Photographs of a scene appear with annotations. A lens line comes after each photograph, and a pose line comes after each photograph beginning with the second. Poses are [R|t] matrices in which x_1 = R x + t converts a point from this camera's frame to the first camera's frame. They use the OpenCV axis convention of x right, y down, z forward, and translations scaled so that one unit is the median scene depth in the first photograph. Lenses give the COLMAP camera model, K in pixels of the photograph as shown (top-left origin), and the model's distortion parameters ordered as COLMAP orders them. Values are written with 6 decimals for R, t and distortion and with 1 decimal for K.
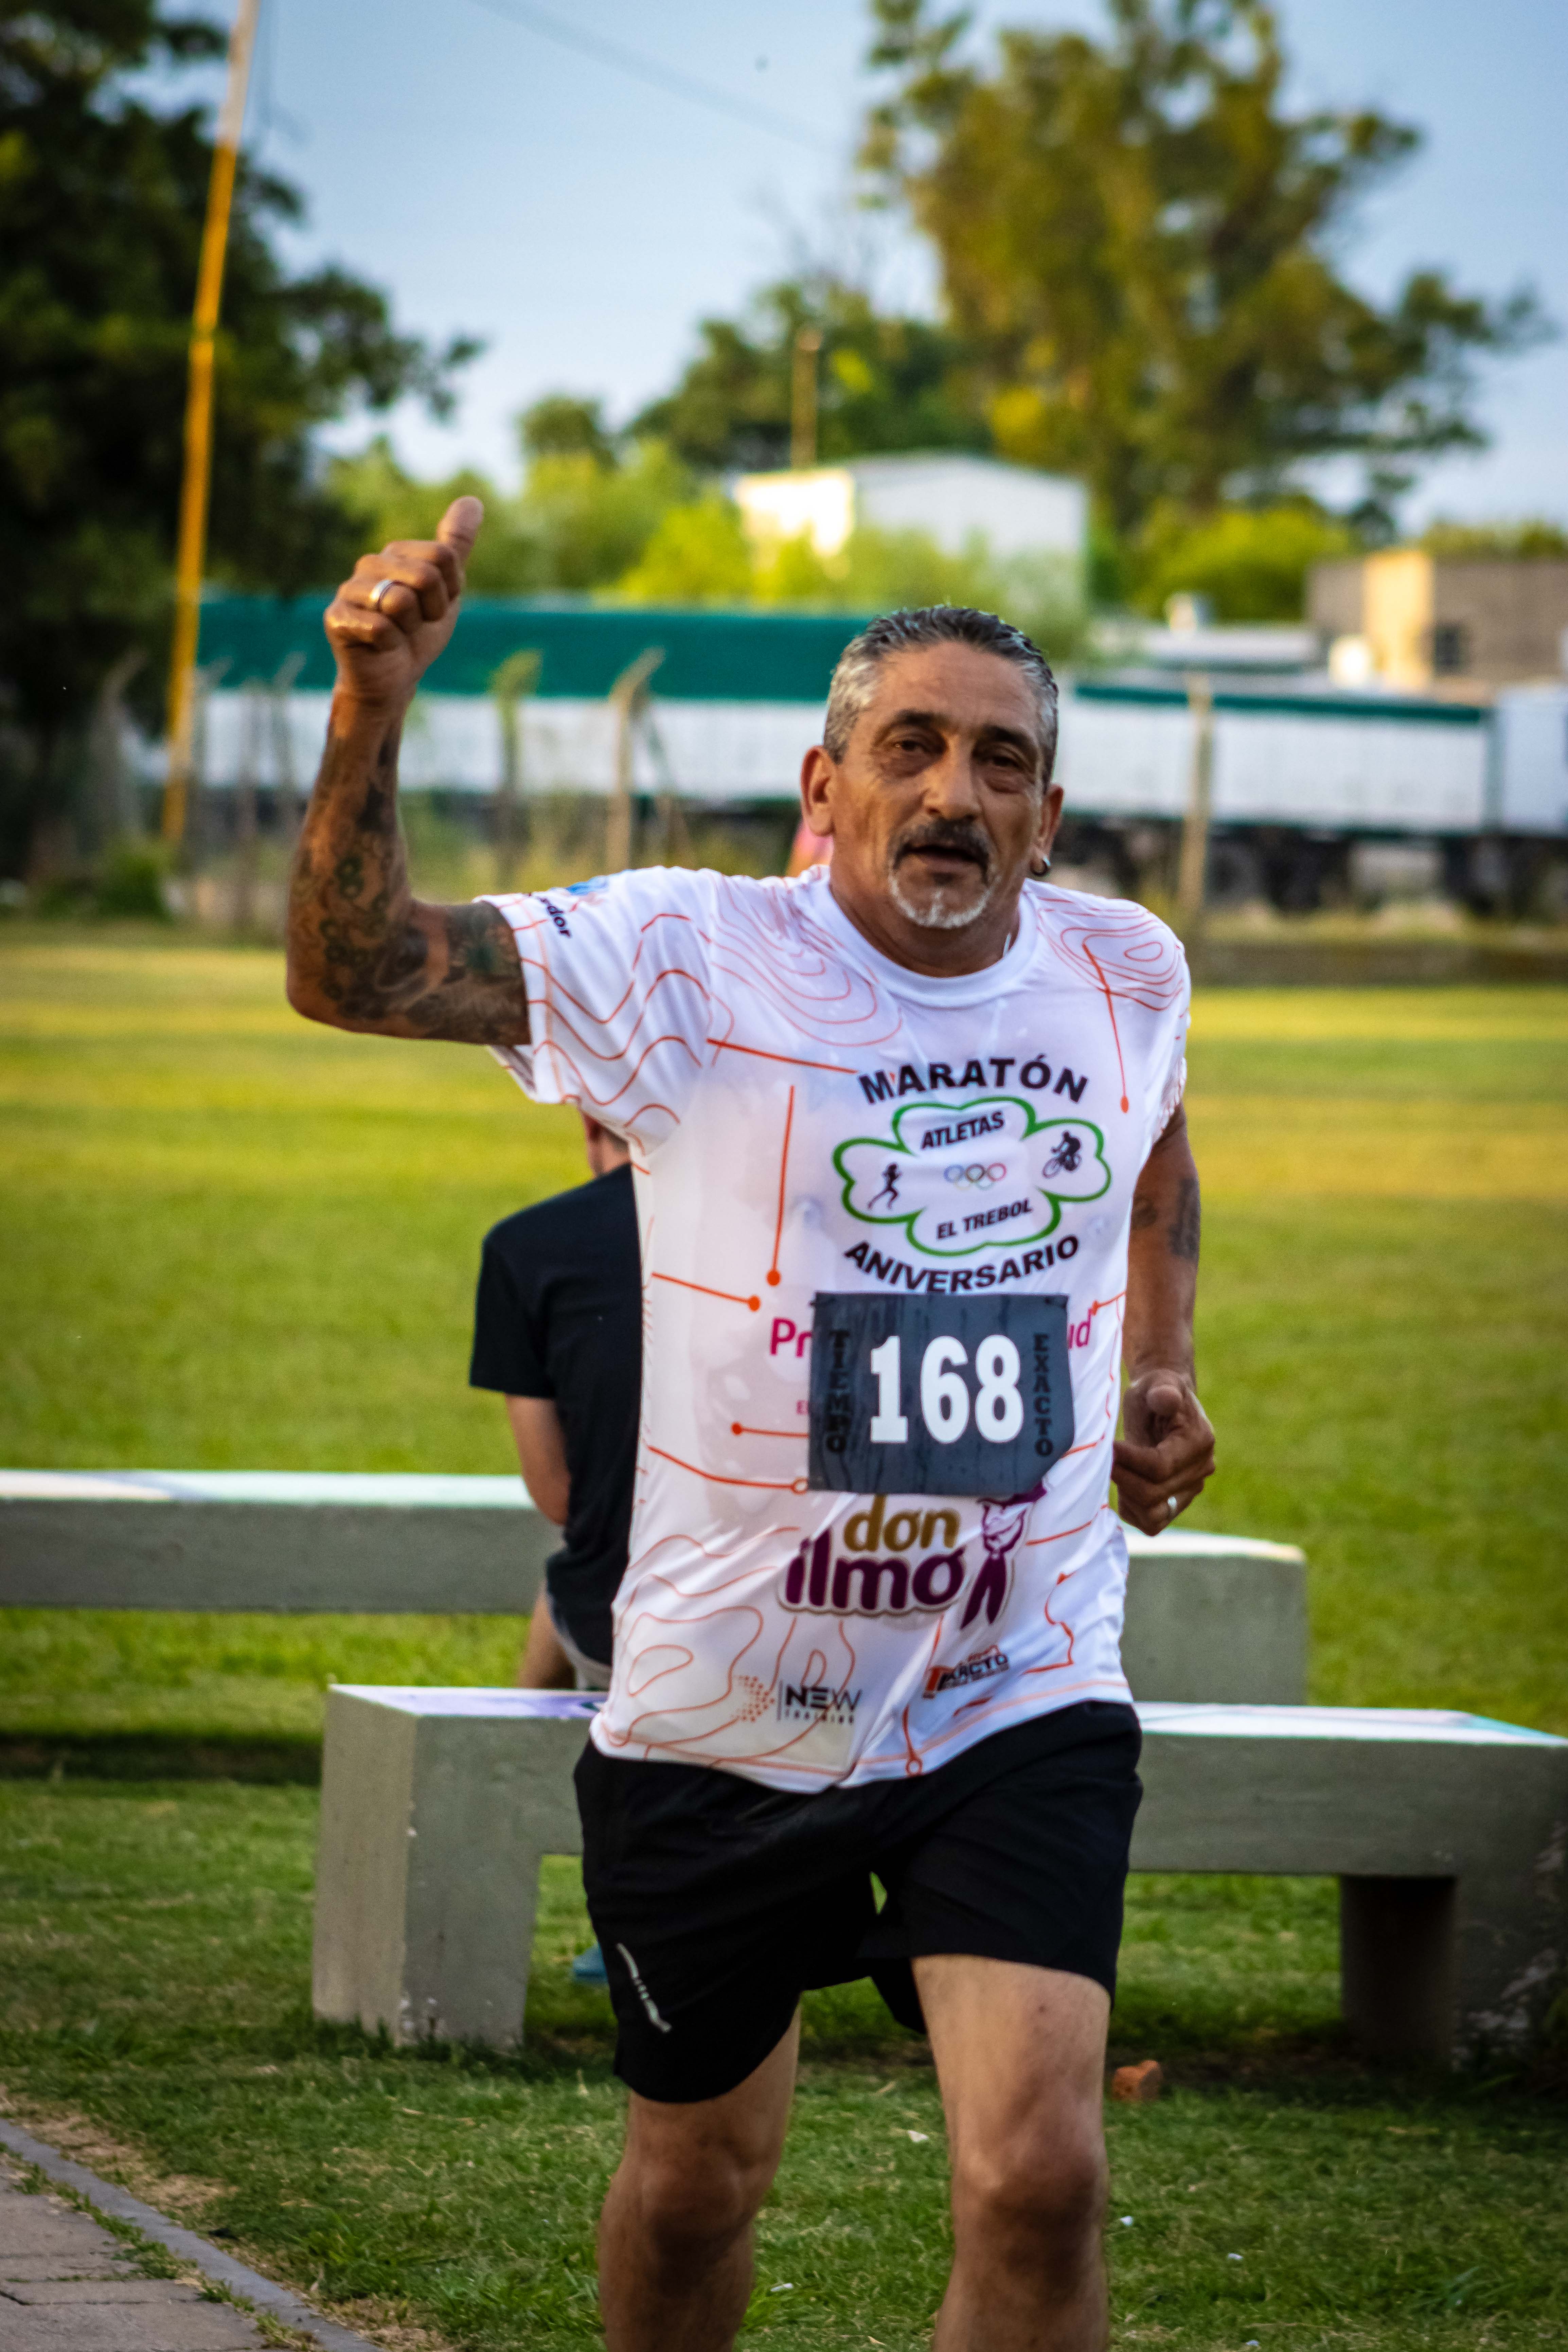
lens RADIAL K [[11513.7, 0, 832.9], [0, 11513.7, 1298.8], [0, 0, 1]] dist [0.659160, 0.000000]
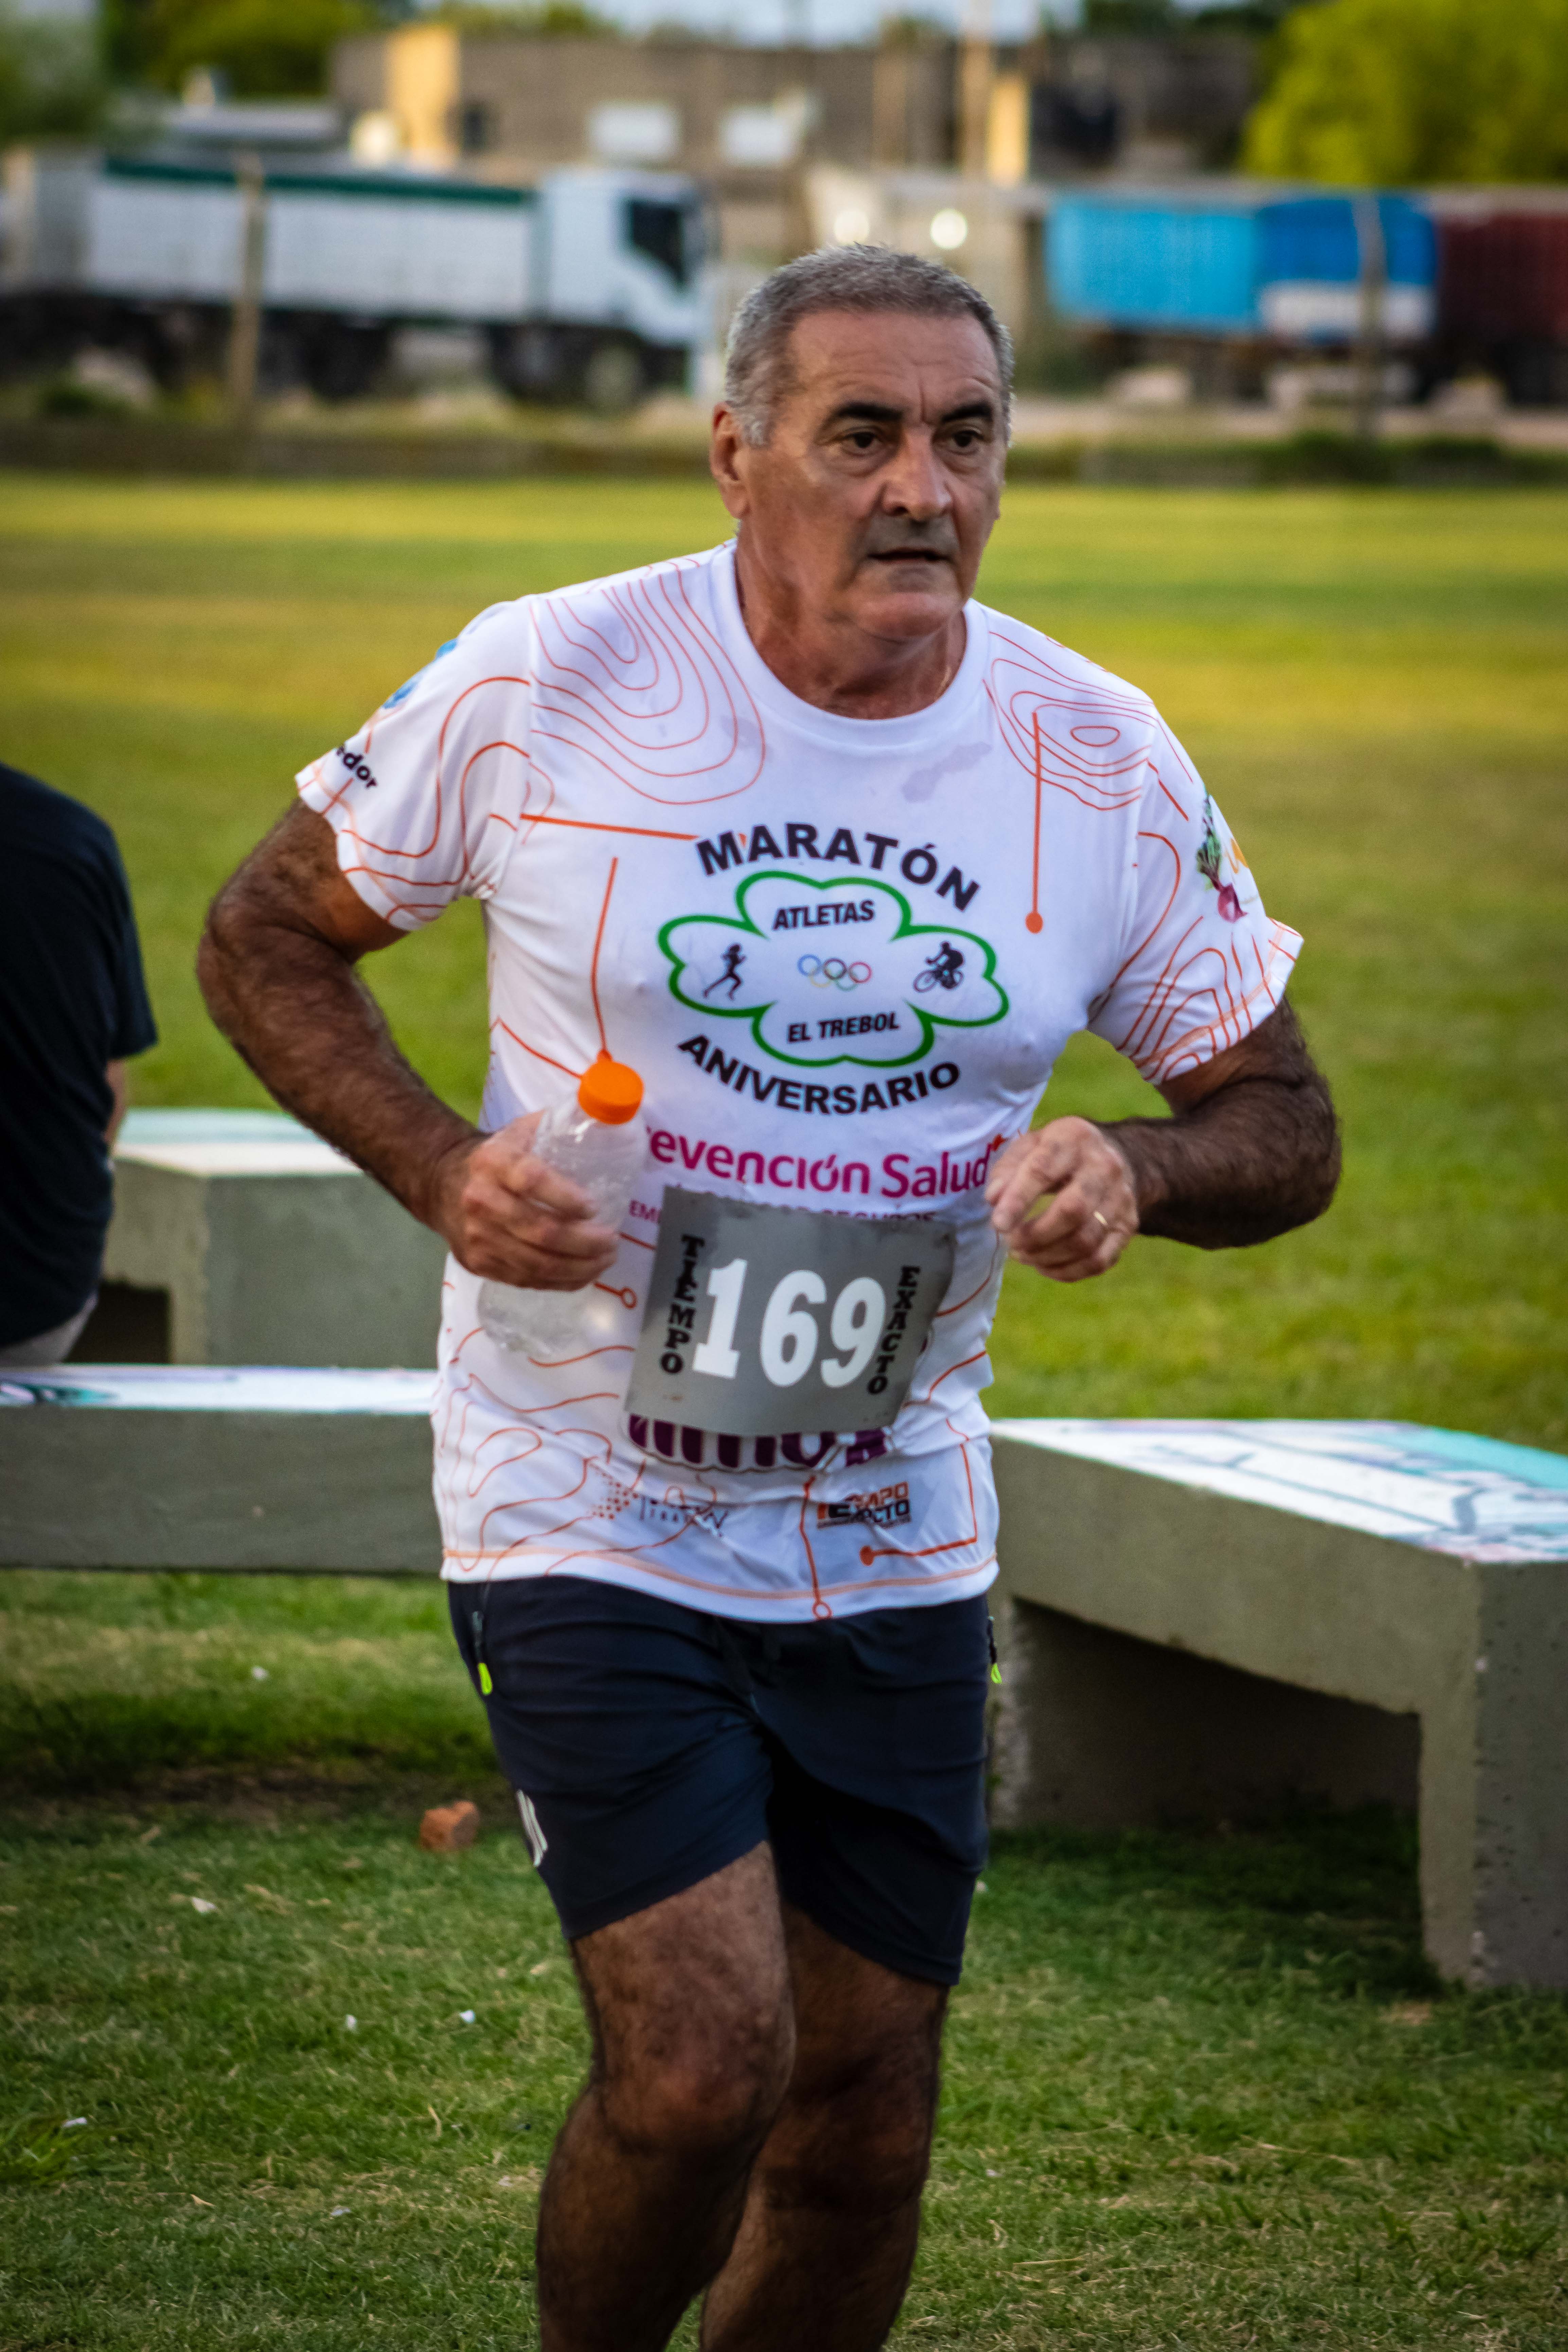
lens RADIAL K [[11513.7, 0, 802.1], [0, 11513.7, 1177.0], [0, 0, 1]] dist [0.659160, 0.000000]
pose [[0.996463, -0.004796, 0.083894, -0.019773], [0.001910, 0.999404, 0.034456, -0.010106], [-0.084009, -0.034174, 0.995879, 0.152395]]
